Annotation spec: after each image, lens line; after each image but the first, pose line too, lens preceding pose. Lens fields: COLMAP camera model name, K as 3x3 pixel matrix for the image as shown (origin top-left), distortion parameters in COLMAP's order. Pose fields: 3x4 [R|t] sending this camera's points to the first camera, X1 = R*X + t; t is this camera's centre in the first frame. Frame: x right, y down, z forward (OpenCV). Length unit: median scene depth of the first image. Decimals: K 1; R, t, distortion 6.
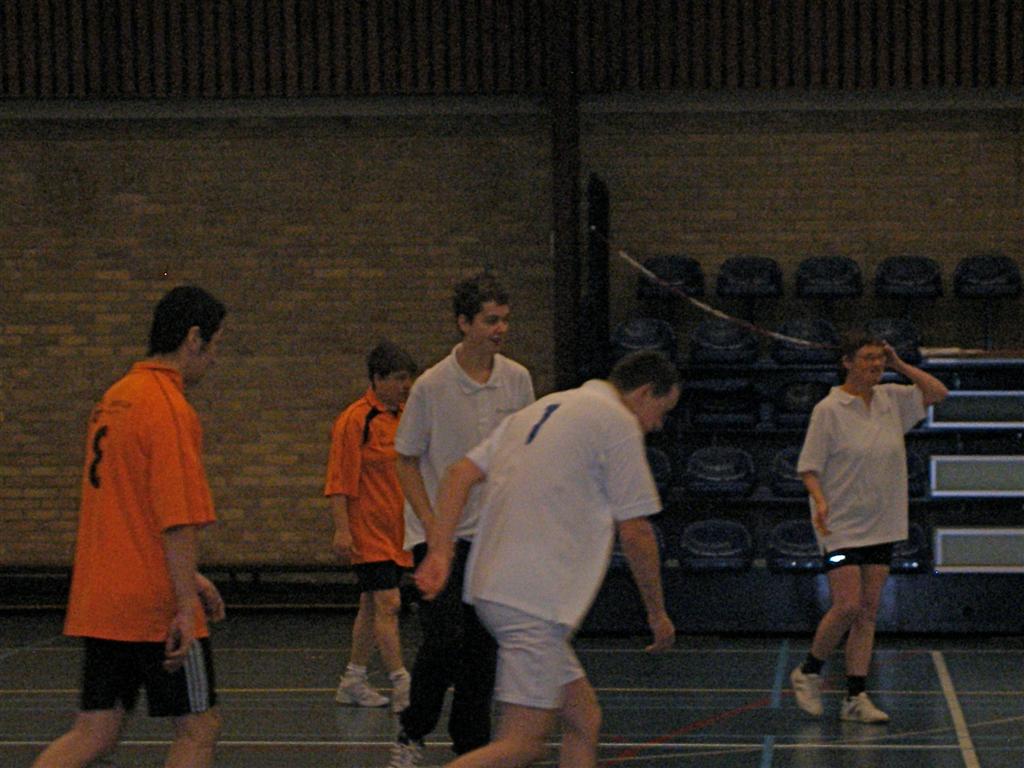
lens RADIAL K [[3140.6, 0, 511.6], [0, 3140.6, 384.4], [0, 0, 1]] dist [0.252010, 0.000000]
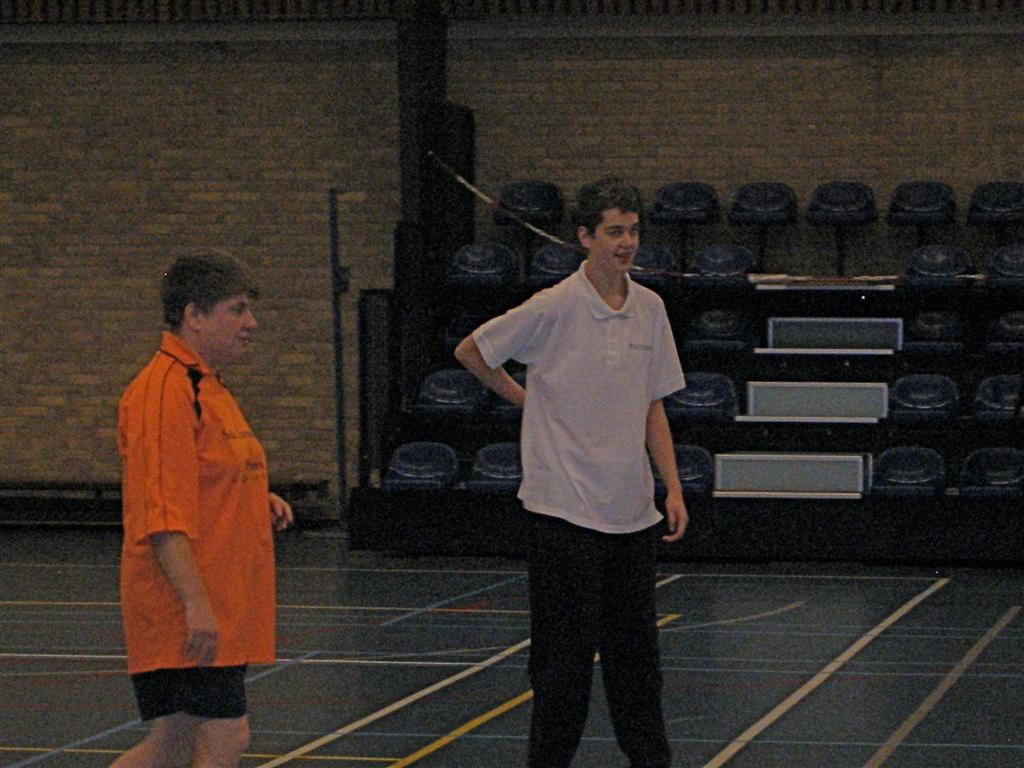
lens RADIAL K [[3140.6, 0, 514.6], [0, 3140.6, 382.3], [0, 0, 1]] dist [0.252010, 0.000000]
pose [[0.995396, 0.009834, -0.095337, 0.140669], [-0.007649, 0.999700, 0.023256, 0.000079], [0.095537, -0.022420, 0.995173, -0.003123]]
